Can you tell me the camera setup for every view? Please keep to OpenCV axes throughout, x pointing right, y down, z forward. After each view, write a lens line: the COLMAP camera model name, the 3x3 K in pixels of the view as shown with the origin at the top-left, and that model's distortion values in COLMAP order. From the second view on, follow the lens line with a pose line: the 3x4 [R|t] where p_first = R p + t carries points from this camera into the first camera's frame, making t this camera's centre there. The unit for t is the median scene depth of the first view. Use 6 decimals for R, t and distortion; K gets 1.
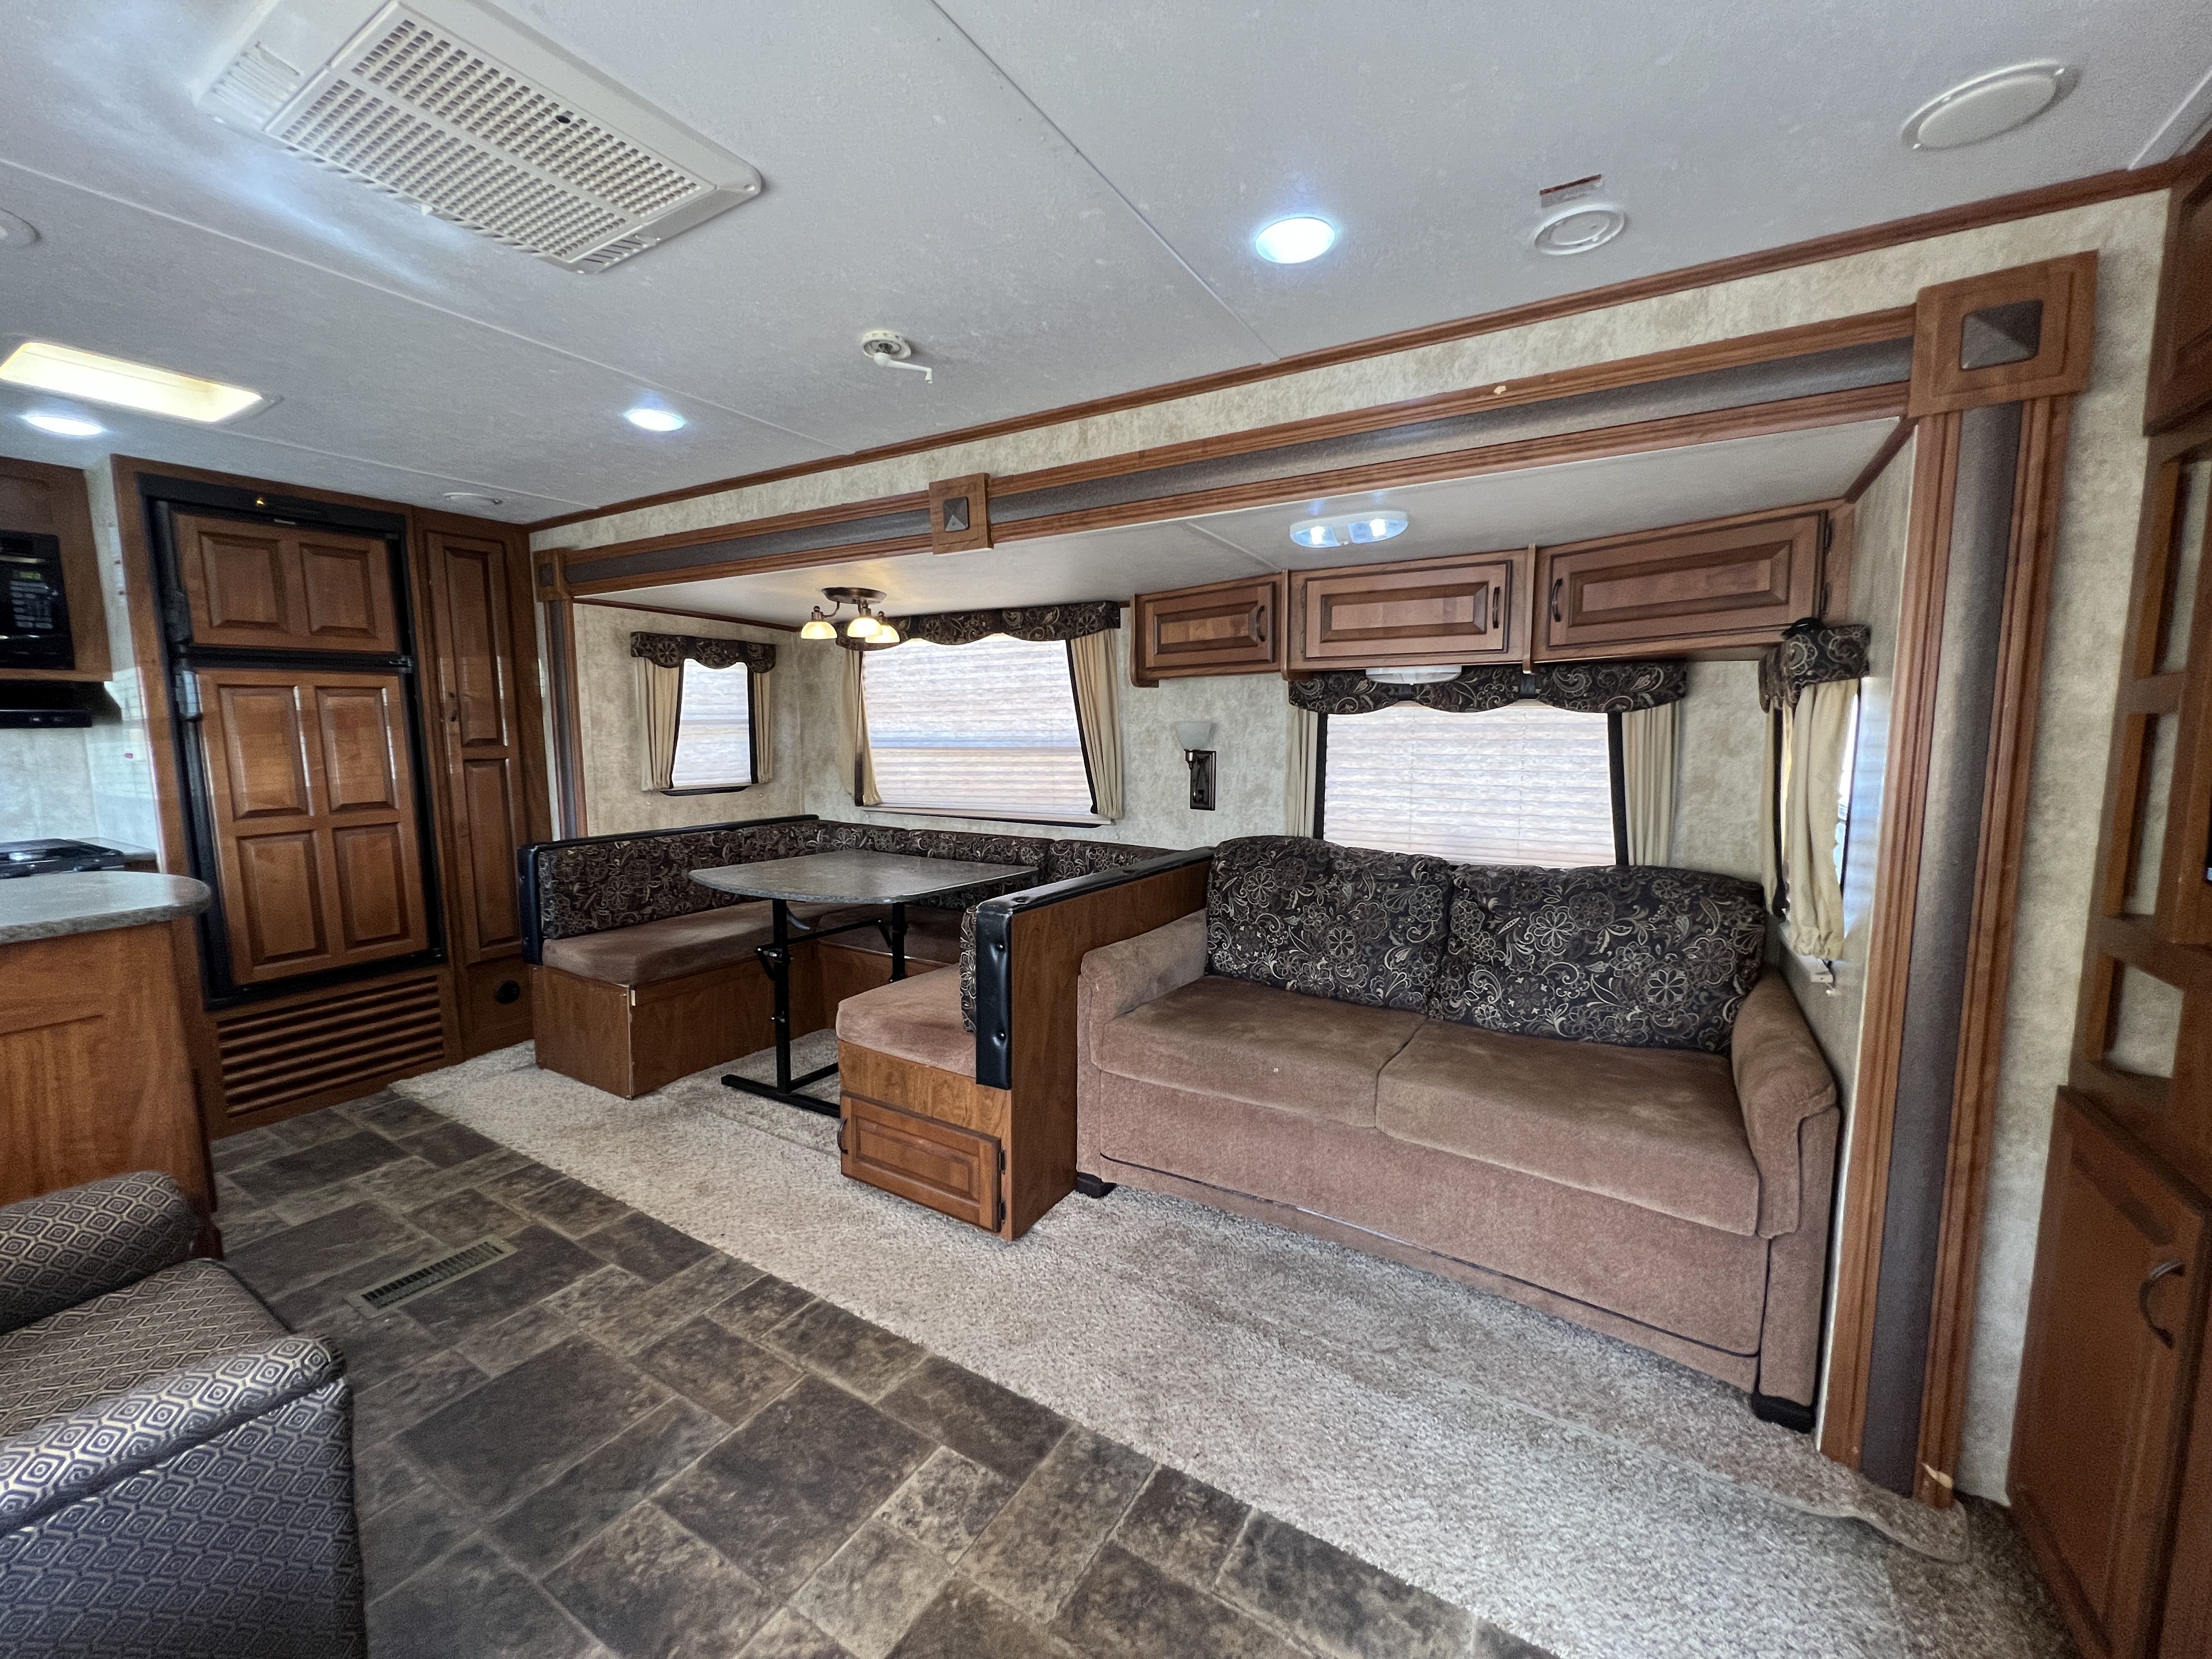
lens RADIAL K [[889.4, 0, 1101.0], [0, 889.4, 832.0], [0, 0, 1]] dist [0.001093, -0.000097]
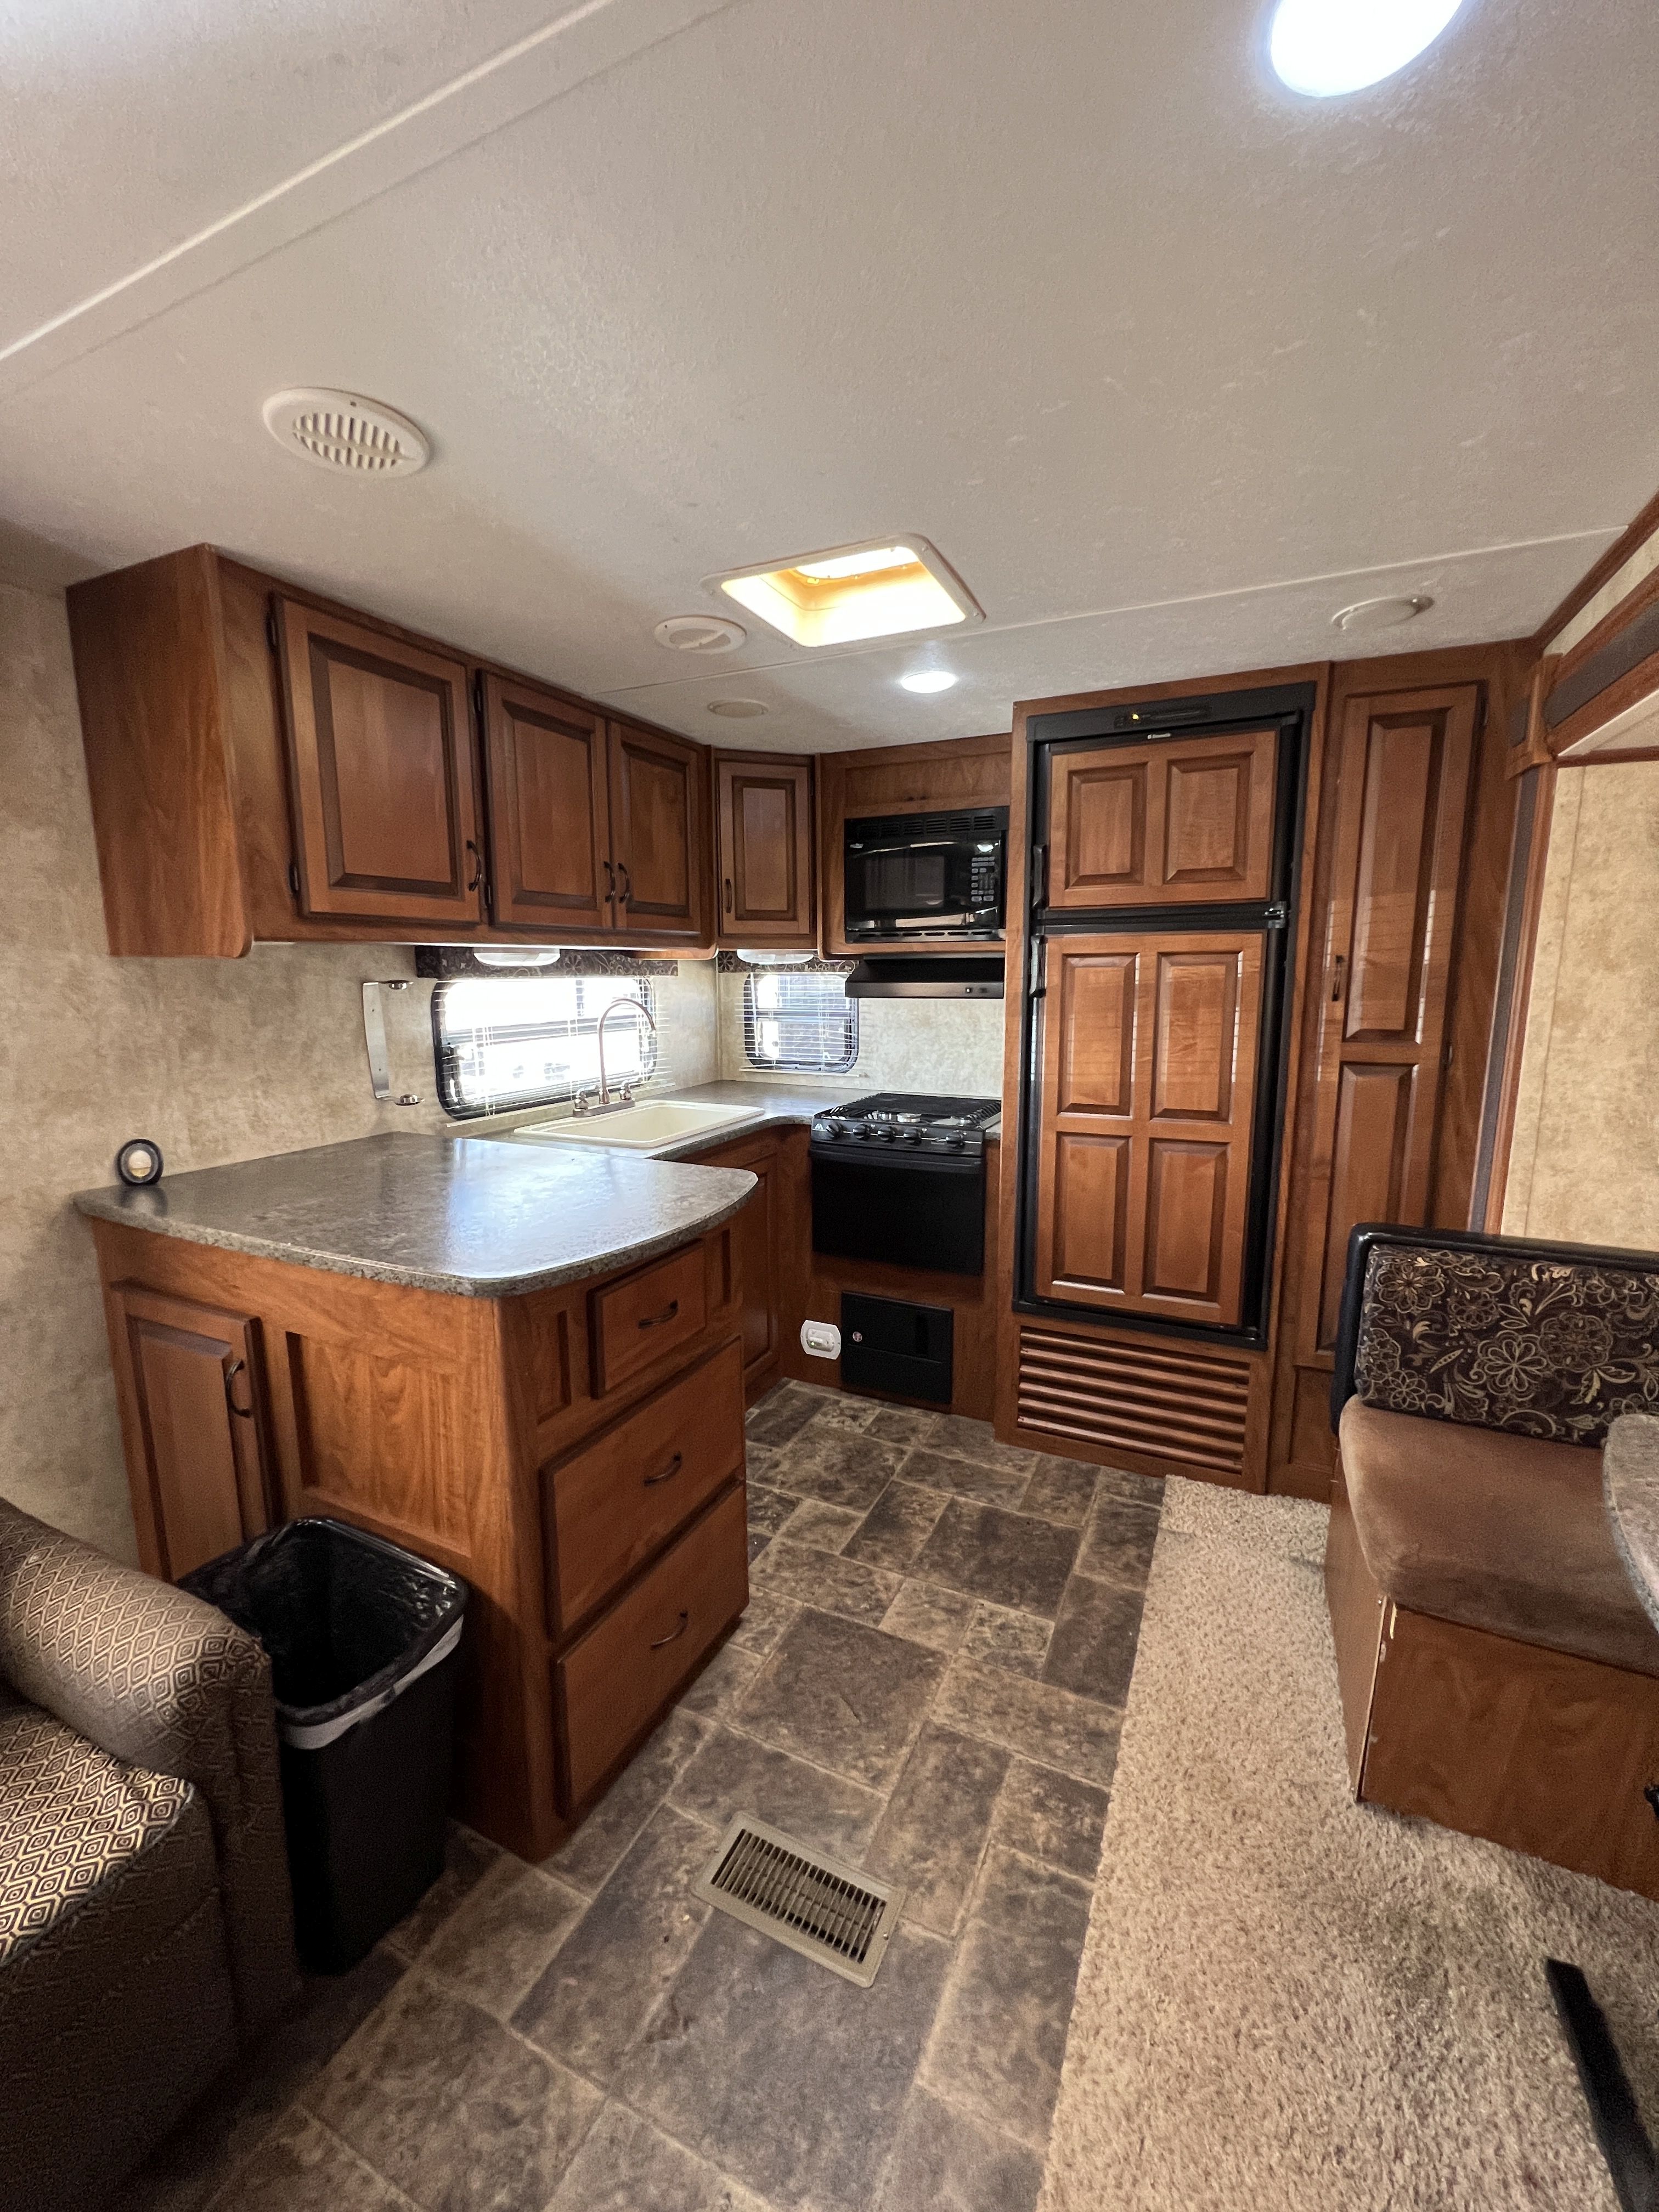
lens RADIAL K [[889.4, 0, 836.0], [0, 889.4, 1102.3], [0, 0, 1]] dist [0.001093, -0.000097]
pose [[0.113589, 0.157821, -0.980913, -0.152560], [-0.122011, 0.982045, 0.143875, -0.115575], [0.986008, 0.103340, 0.130805, 0.655042]]
